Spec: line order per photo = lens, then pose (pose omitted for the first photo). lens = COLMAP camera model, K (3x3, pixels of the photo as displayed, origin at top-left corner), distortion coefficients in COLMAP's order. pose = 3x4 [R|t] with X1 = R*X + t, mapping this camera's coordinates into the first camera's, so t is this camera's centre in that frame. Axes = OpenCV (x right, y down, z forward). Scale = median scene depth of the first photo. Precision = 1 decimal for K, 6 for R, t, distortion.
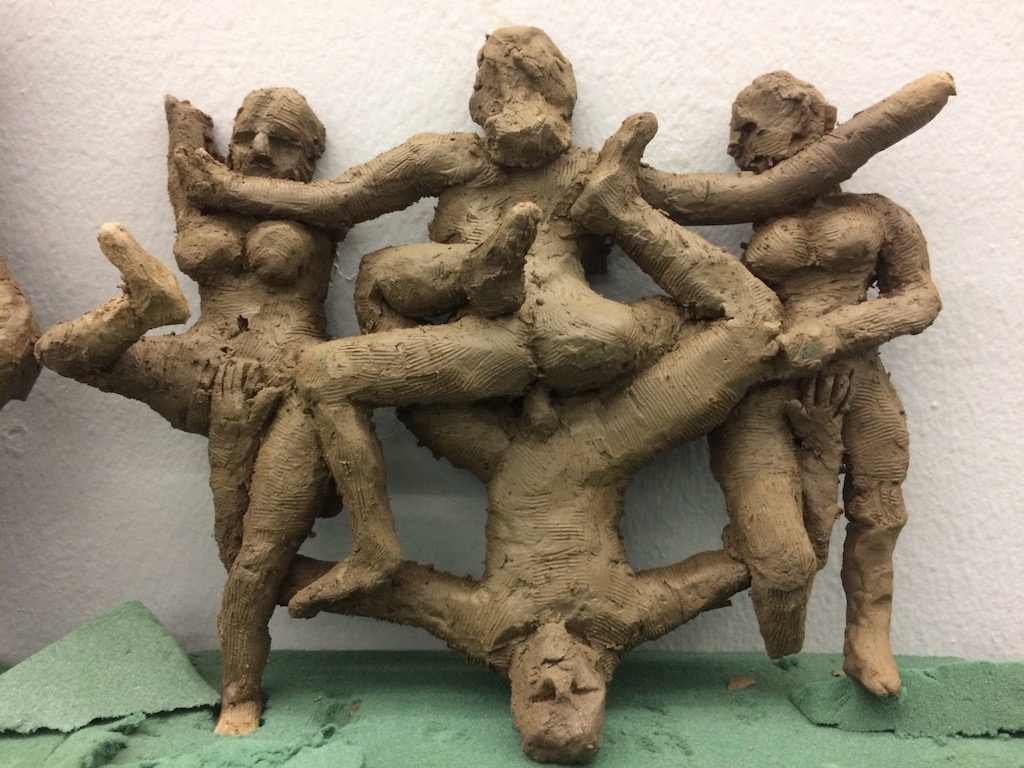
lens RADIAL K [[866.2, 0, 512.4], [0, 866.2, 380.7], [0, 0, 1]] dist [0.003296, -0.013065]
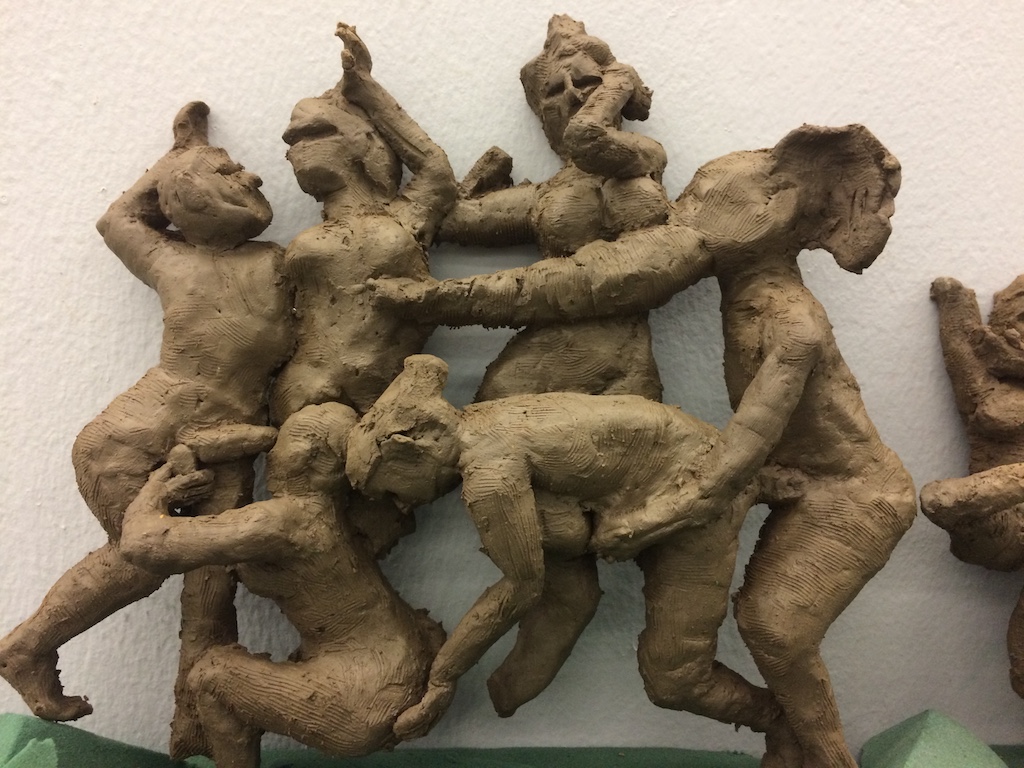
lens RADIAL K [[866.2, 0, 511.5], [0, 866.2, 387.5], [0, 0, 1]] dist [0.003296, -0.013065]
pose [[0.999882, 0.001961, 0.015204, -0.984033], [-0.001478, 0.999497, -0.031671, -0.136646], [-0.015259, 0.031645, 0.999383, -0.167836]]
